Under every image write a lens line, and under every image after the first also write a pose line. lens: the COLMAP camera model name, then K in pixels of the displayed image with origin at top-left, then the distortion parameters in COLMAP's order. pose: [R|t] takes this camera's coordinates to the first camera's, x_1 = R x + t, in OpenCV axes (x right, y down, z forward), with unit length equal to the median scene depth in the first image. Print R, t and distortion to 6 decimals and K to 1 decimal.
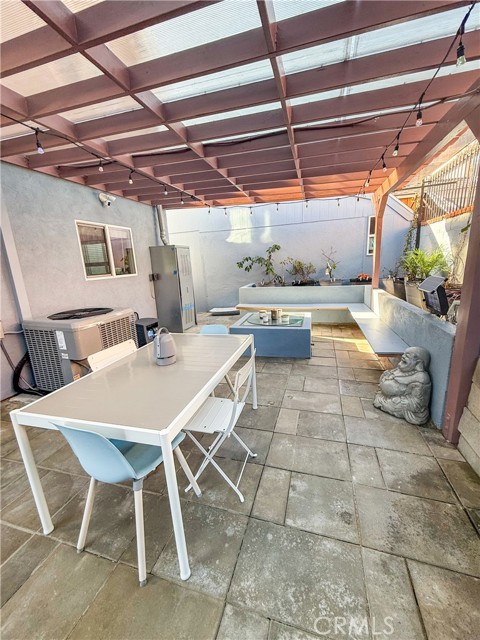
lens RADIAL K [[254.4, 0, 240.3], [0, 254.4, 321.8], [0, 0, 1]] dist [0.000633, 0.000186]
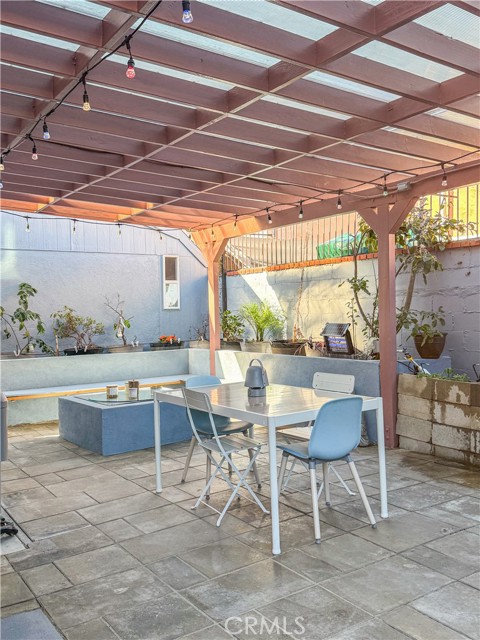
lens RADIAL K [[579.1, 0, 243.0], [0, 579.1, 319.1], [0, 0, 1]] dist [0.148230, -0.305003]
pose [[0.633764, 0.029395, 0.772967, -0.607510], [0.164179, 0.971398, -0.171553, 0.073310], [-0.755902, 0.235629, 0.610812, -0.115284]]
